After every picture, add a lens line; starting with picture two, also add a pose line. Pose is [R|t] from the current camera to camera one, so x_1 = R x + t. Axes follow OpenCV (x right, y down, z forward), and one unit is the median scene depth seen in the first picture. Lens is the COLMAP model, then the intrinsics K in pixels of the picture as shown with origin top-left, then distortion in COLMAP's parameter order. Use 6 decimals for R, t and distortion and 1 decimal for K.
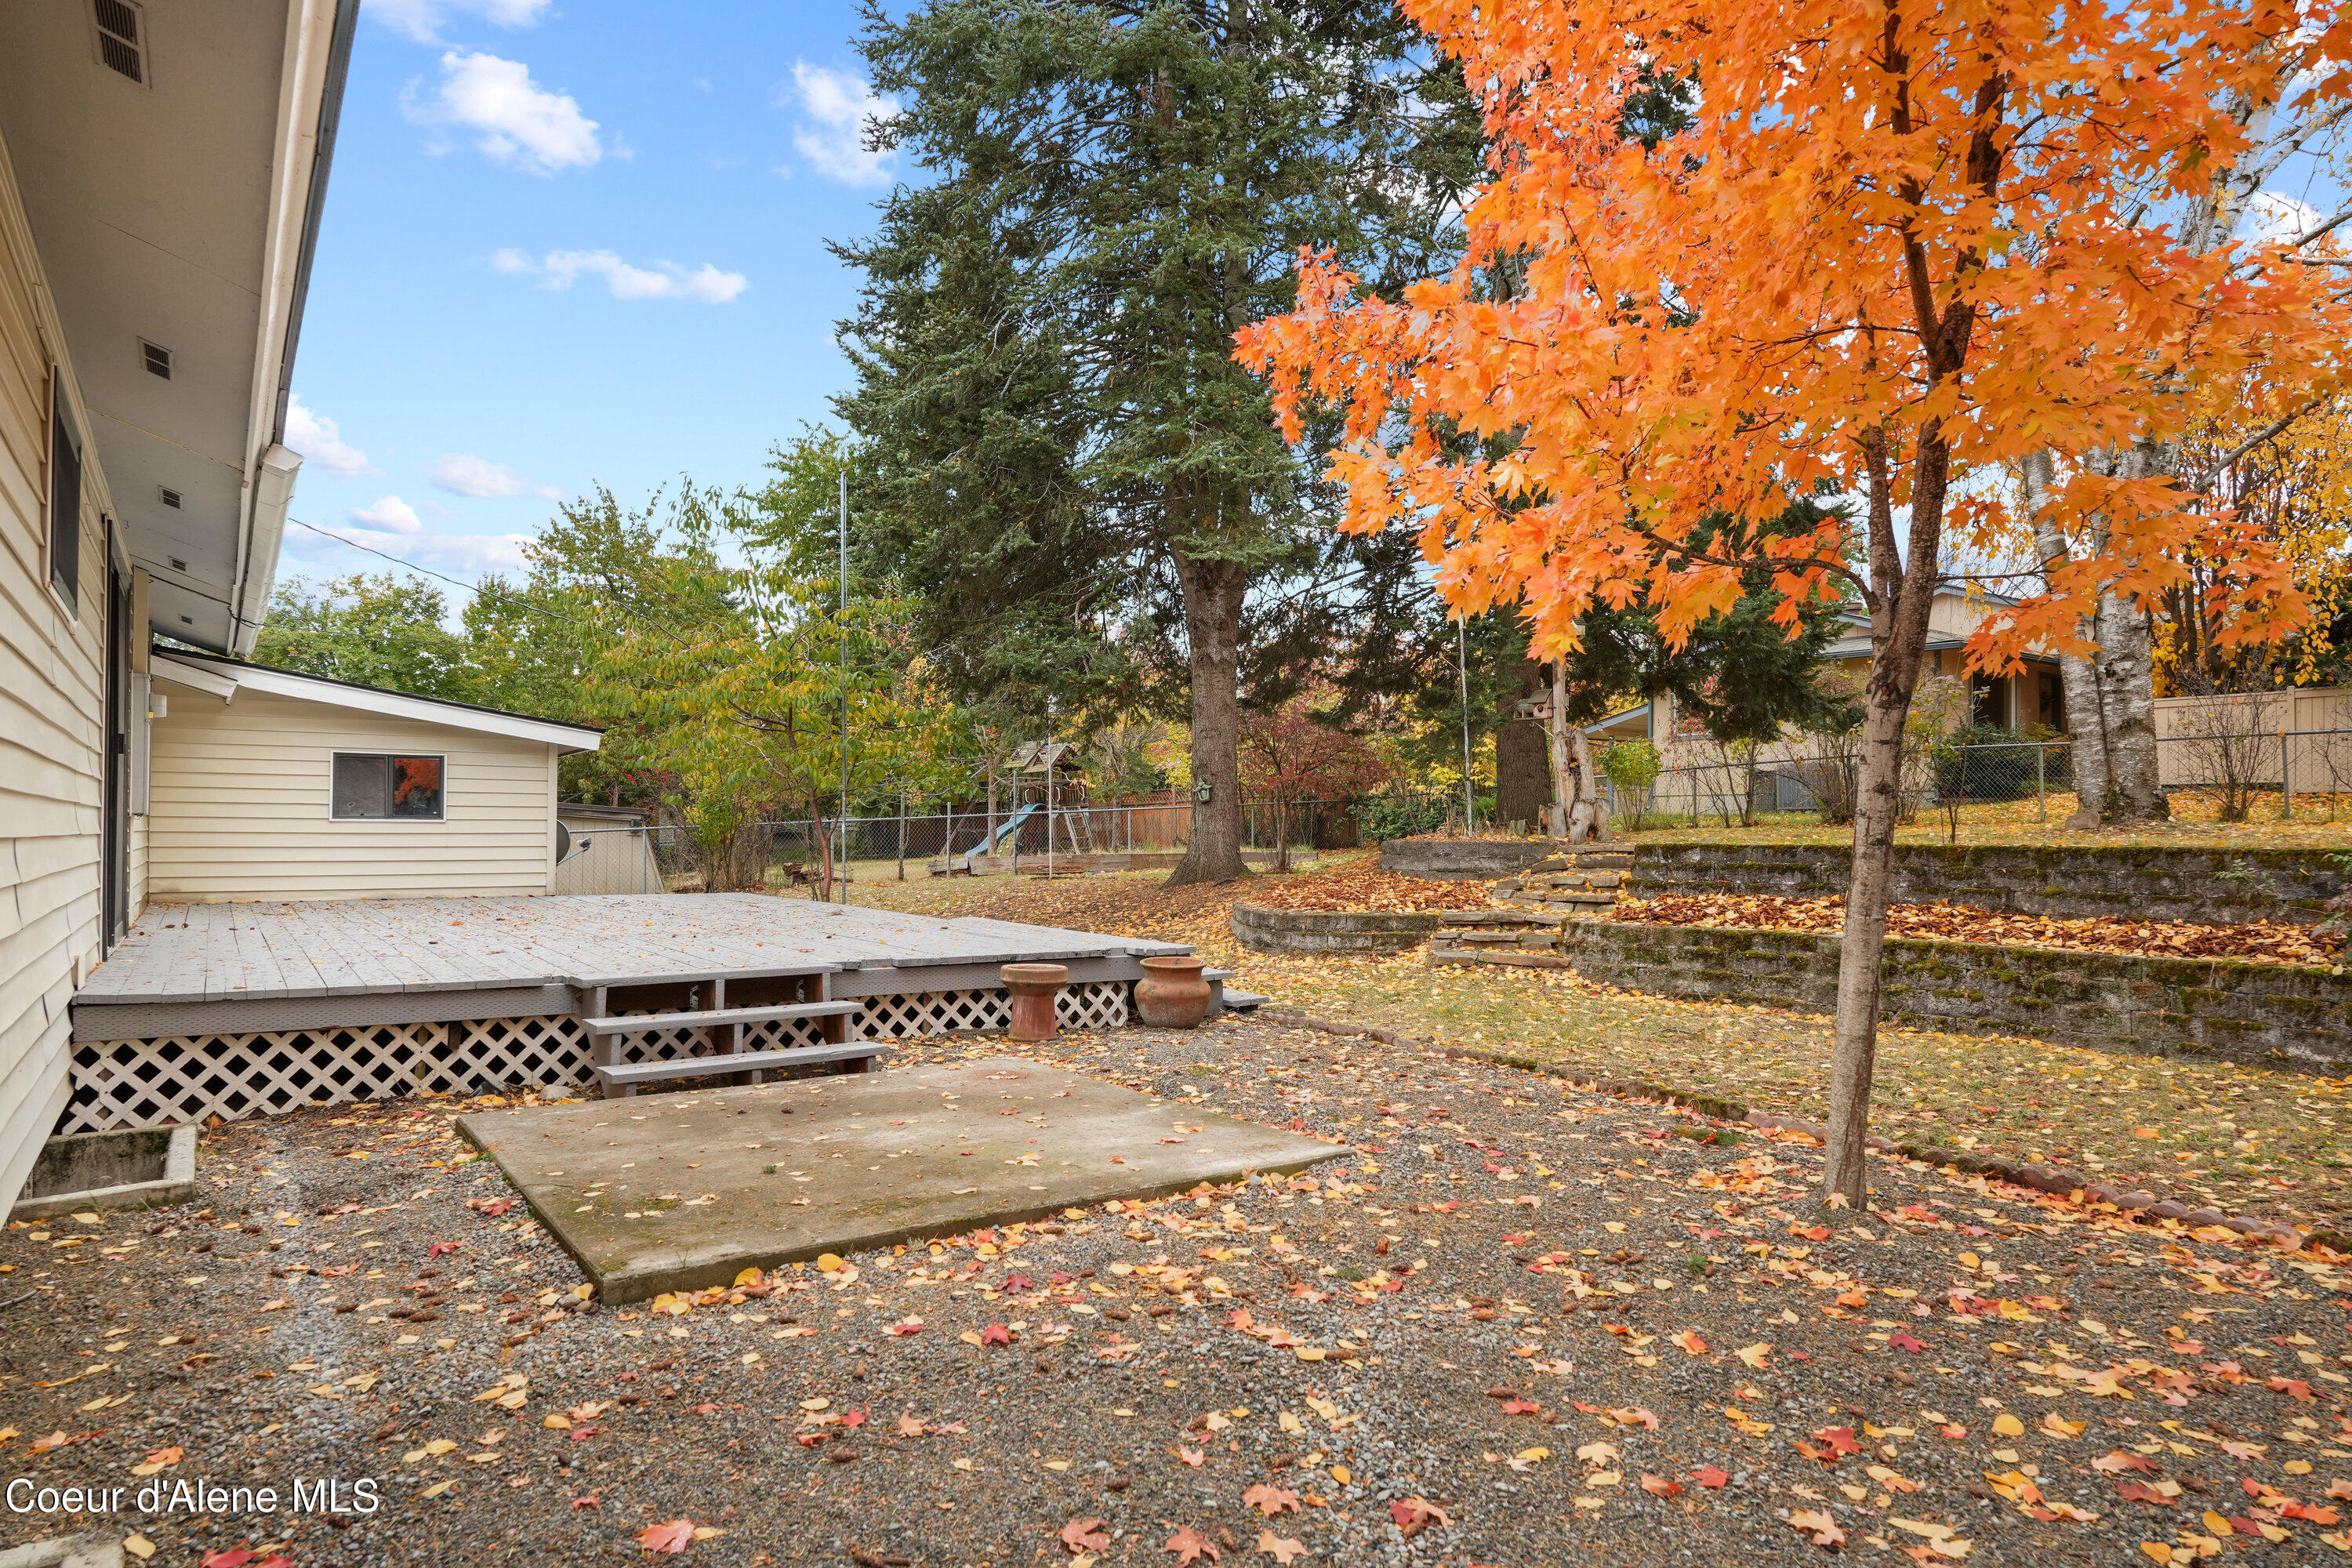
lens RADIAL K [[1399.2, 0, 1165.7], [0, 1399.2, 792.9], [0, 0, 1]] dist [-0.002222, -0.000538]
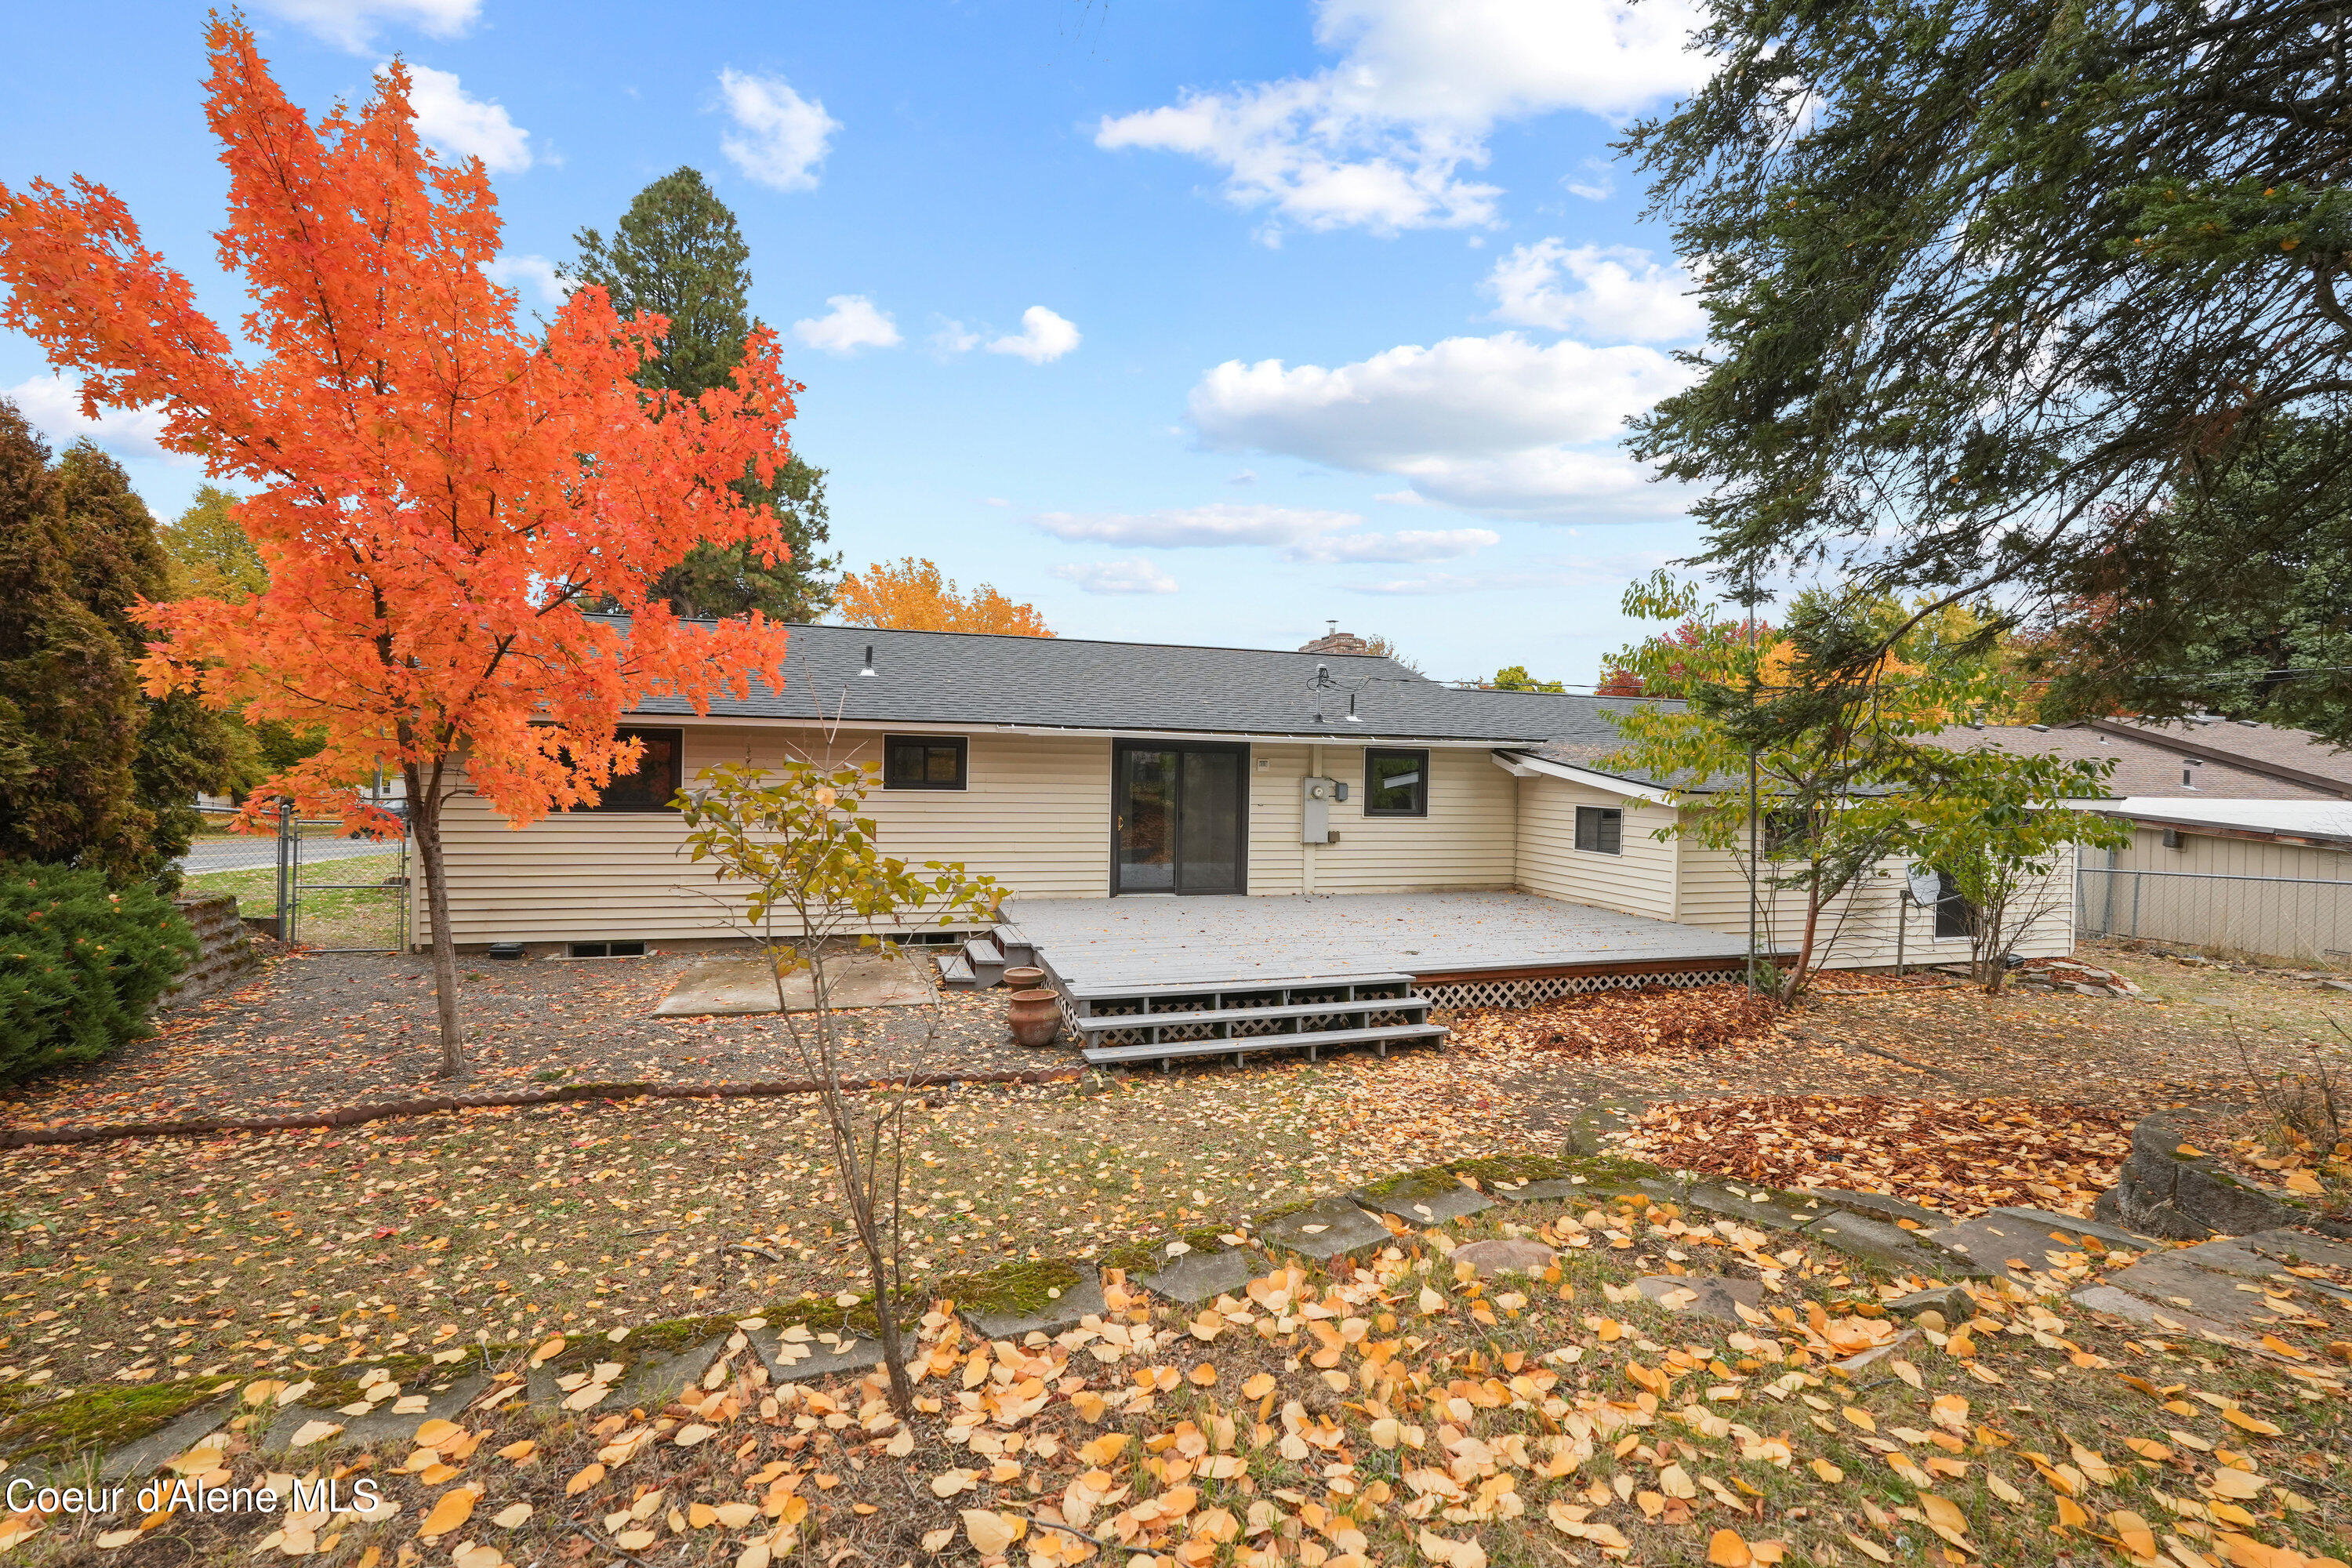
lens RADIAL K [[1032.8, 0, 1174.2], [0, 1032.8, 782.3], [0, 0, 1]] dist [-0.014537, 0.006470]
pose [[-0.279938, 0.004966, -0.960005, 0.863842], [-0.001121, 0.999984, 0.005500, -0.086265], [0.960017, 0.002615, -0.279928, 1.270173]]
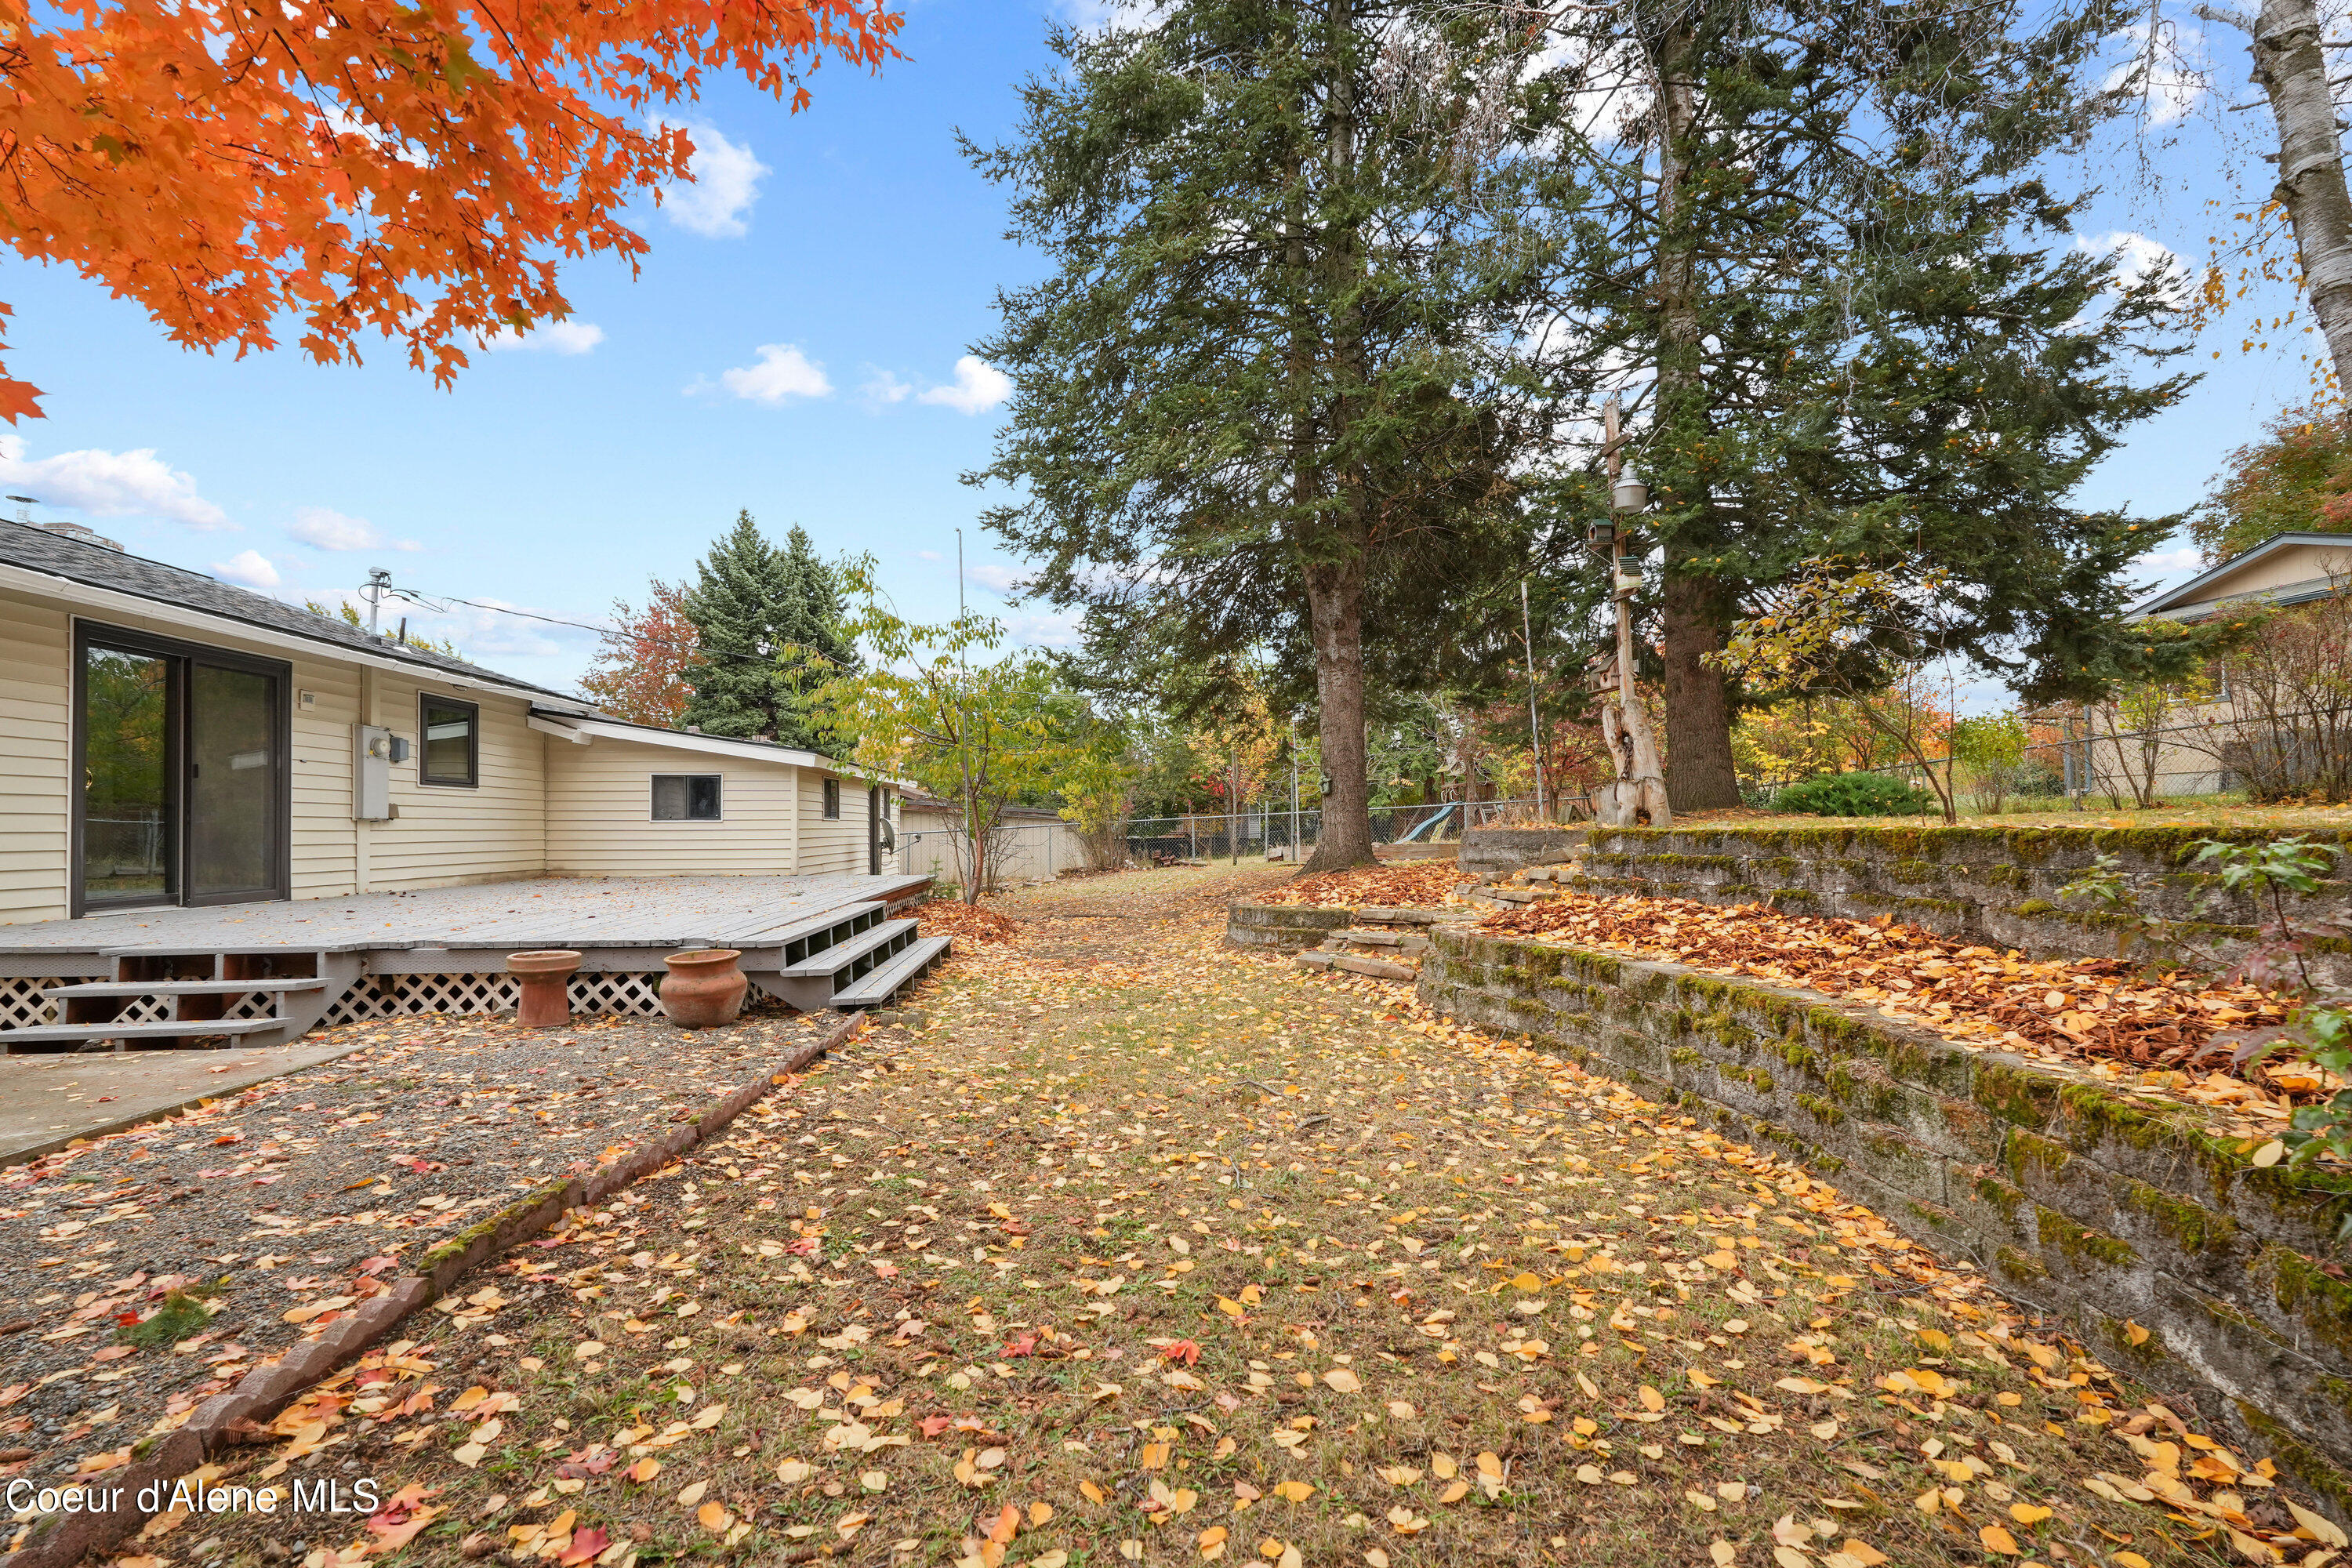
lens RADIAL K [[1032.8, 0, 1178.3], [0, 1032.8, 795.0], [0, 0, 1]] dist [-0.014537, 0.006470]
pose [[0.864474, -0.024997, -0.502055, 0.586662], [0.022732, 0.999685, -0.010634, 0.022625], [0.502163, -0.002220, 0.864770, 0.499682]]
